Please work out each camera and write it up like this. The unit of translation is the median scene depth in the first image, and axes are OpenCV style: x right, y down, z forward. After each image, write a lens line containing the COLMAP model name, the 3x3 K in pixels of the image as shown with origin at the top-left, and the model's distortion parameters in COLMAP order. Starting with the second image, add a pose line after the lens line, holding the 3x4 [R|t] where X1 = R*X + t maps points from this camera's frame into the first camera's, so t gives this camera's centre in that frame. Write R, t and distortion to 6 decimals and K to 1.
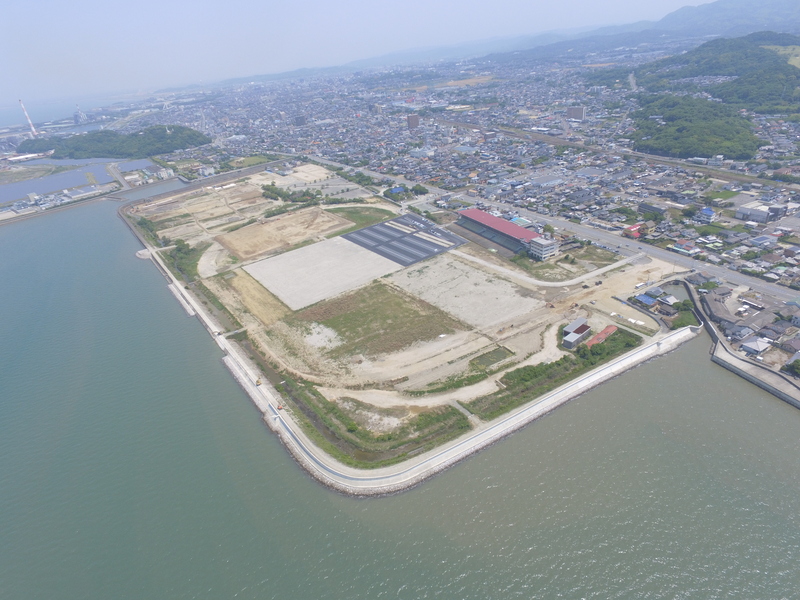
lens RADIAL K [[462.9, 0, 400.0], [0, 462.9, 300.0], [0, 0, 1]] dist [-0.003029, 0.000284]
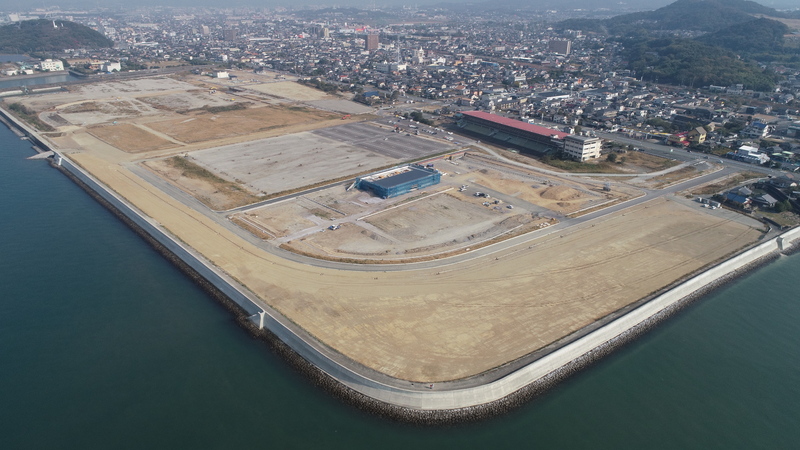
lens RADIAL K [[539.1, 0, 400.0], [0, 539.1, 225.0], [0, 0, 1]] dist [0.004920, 0.000263]
pose [[0.988779, 0.051647, 0.140172, -0.052971], [-0.037676, 0.994218, -0.100554, 0.055388], [-0.144555, 0.094145, 0.985008, 0.068259]]
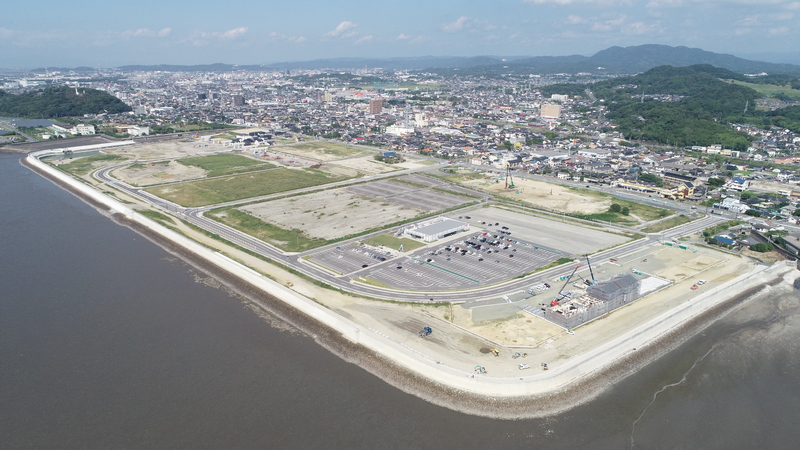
lens RADIAL K [[539.1, 0, 400.0], [0, 539.1, 225.0], [0, 0, 1]] dist [0.004920, 0.000263]
pose [[0.986237, 0.058681, 0.154571, -0.096159], [-0.025977, 0.978281, -0.205649, 0.073009], [-0.163282, 0.198804, 0.966342, 0.021978]]
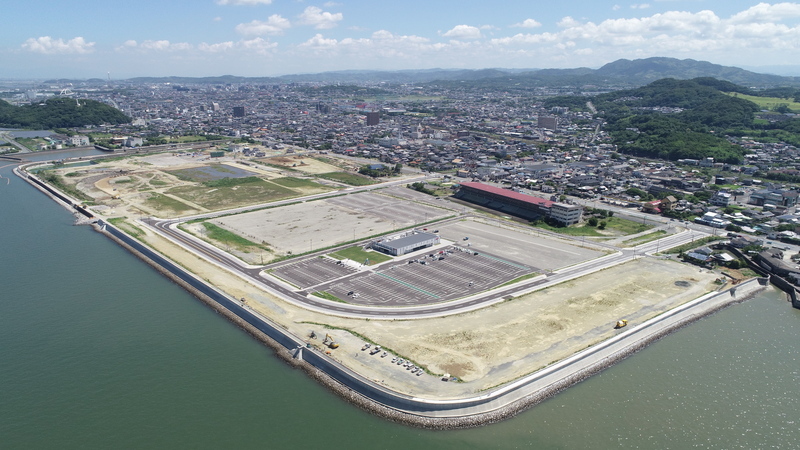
lens RADIAL K [[539.1, 0, 400.0], [0, 539.1, 225.0], [0, 0, 1]] dist [0.004920, 0.000263]
pose [[0.988022, 0.067477, 0.138781, -0.067266], [-0.034776, 0.973558, -0.225779, 0.069622], [-0.150346, 0.218248, 0.964243, 0.022427]]
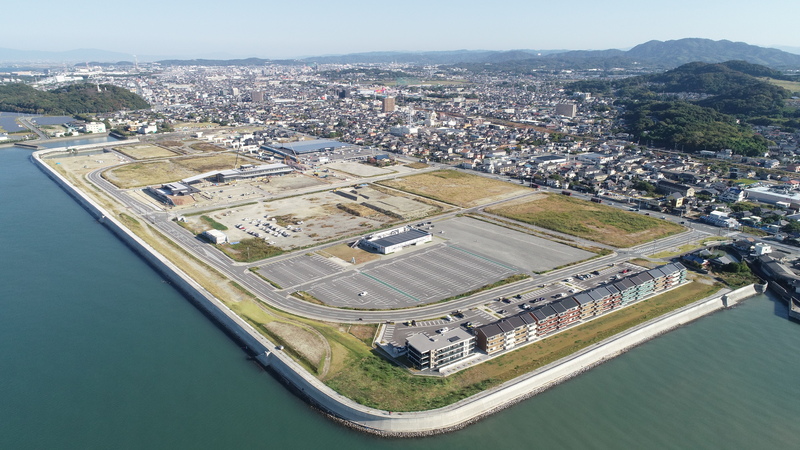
lens RADIAL K [[538.4, 0, 400.0], [0, 538.4, 225.0], [0, 0, 1]] dist [0.004723, 0.000662]
pose [[0.992476, 0.074737, 0.096985, -0.042658], [-0.054901, 0.979642, -0.193102, 0.057144], [-0.109442, 0.186324, 0.976374, 0.021715]]
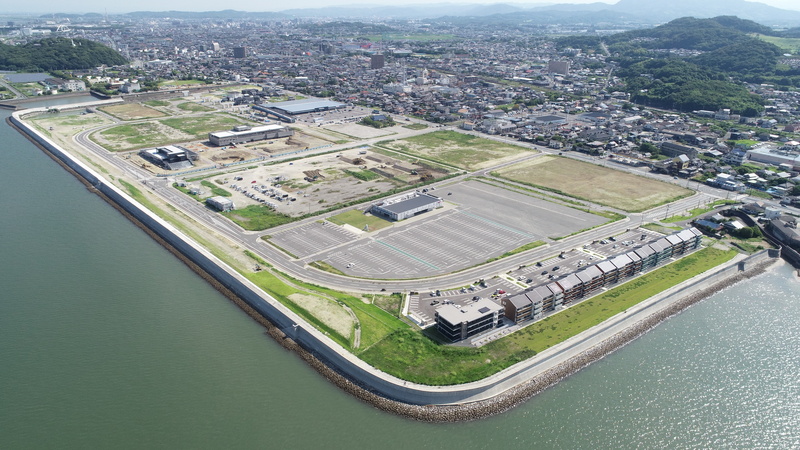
lens RADIAL K [[539.1, 0, 400.0], [0, 539.1, 225.0], [0, 0, 1]] dist [0.004920, 0.000263]
pose [[0.989111, 0.059158, 0.134758, -0.063220], [-0.043250, 0.992064, -0.118059, 0.051594], [-0.140673, 0.110945, 0.983820, 0.029281]]
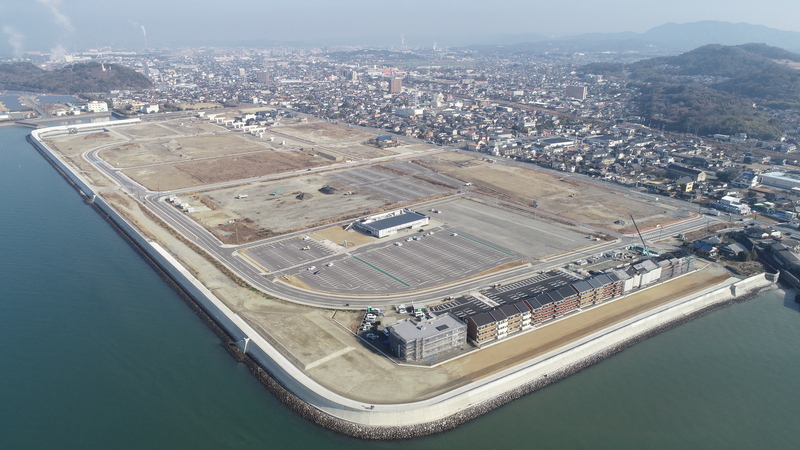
lens RADIAL K [[538.4, 0, 400.0], [0, 538.4, 225.0], [0, 0, 1]] dist [0.004723, 0.000662]
pose [[0.993213, 0.082462, 0.082025, -0.031563], [-0.068314, 0.984356, -0.162406, 0.054736], [-0.094134, 0.155700, 0.983309, 0.034490]]
